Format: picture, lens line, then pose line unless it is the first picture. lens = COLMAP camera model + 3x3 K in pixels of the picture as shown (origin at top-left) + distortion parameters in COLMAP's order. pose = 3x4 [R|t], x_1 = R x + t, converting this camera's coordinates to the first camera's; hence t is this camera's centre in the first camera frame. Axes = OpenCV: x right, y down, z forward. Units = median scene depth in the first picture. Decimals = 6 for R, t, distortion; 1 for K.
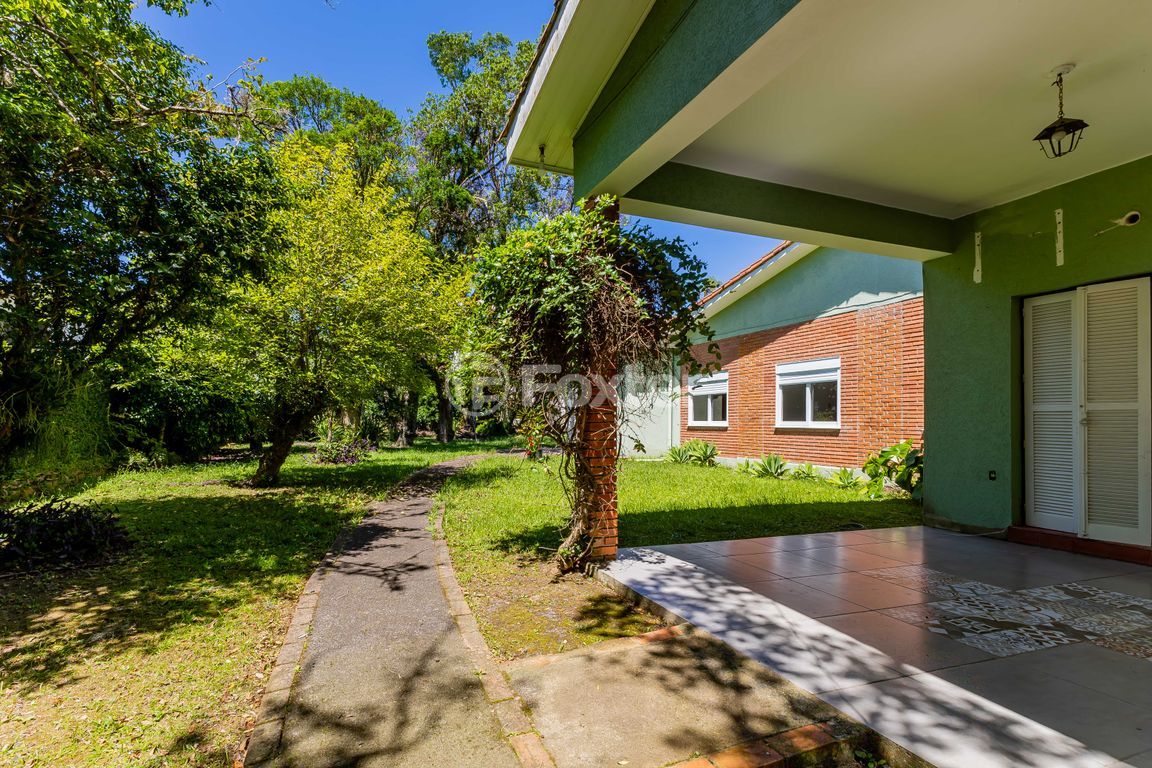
lens RADIAL K [[505.7, 0, 500.7], [0, 505.7, 422.9], [0, 0, 1]] dist [0.008729, -0.001073]
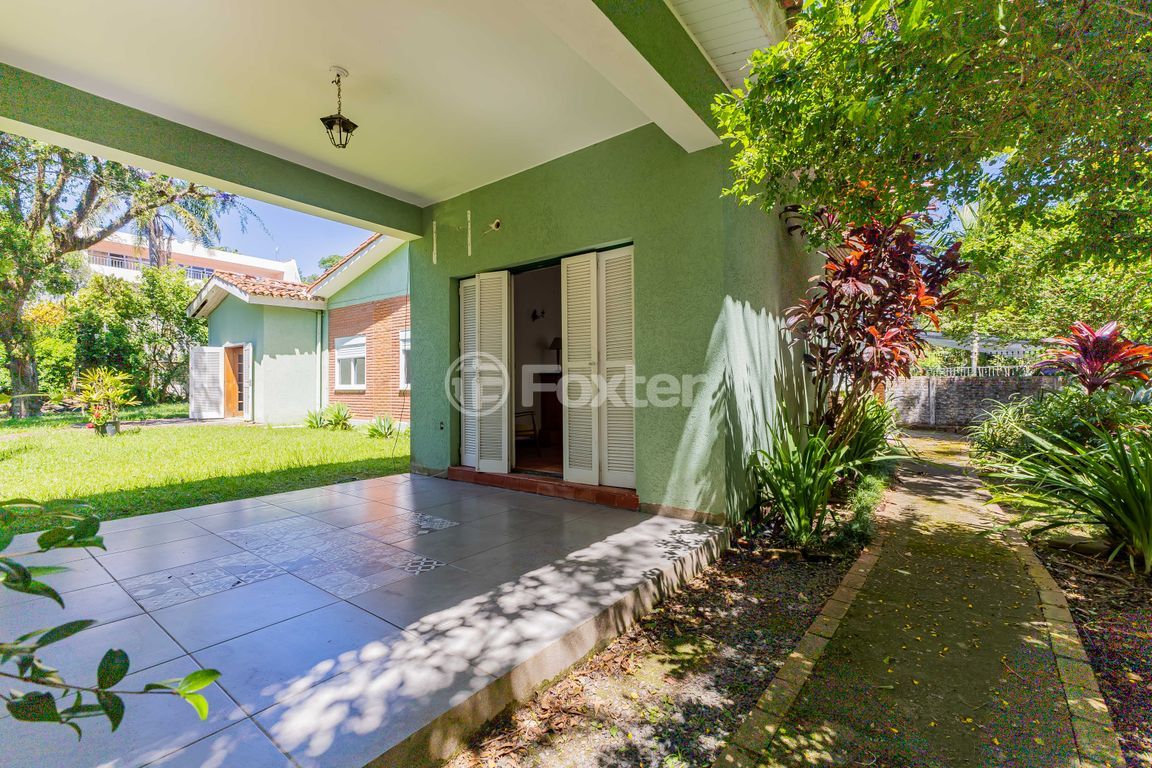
lens RADIAL K [[505.7, 0, 534.5], [0, 505.7, 382.9], [0, 0, 1]] dist [0.008729, -0.001073]
pose [[0.836520, -0.006315, 0.547900, 0.482797], [0.012011, 0.999905, -0.006813, 0.012859], [-0.547805, 0.012280, 0.836516, -0.108710]]
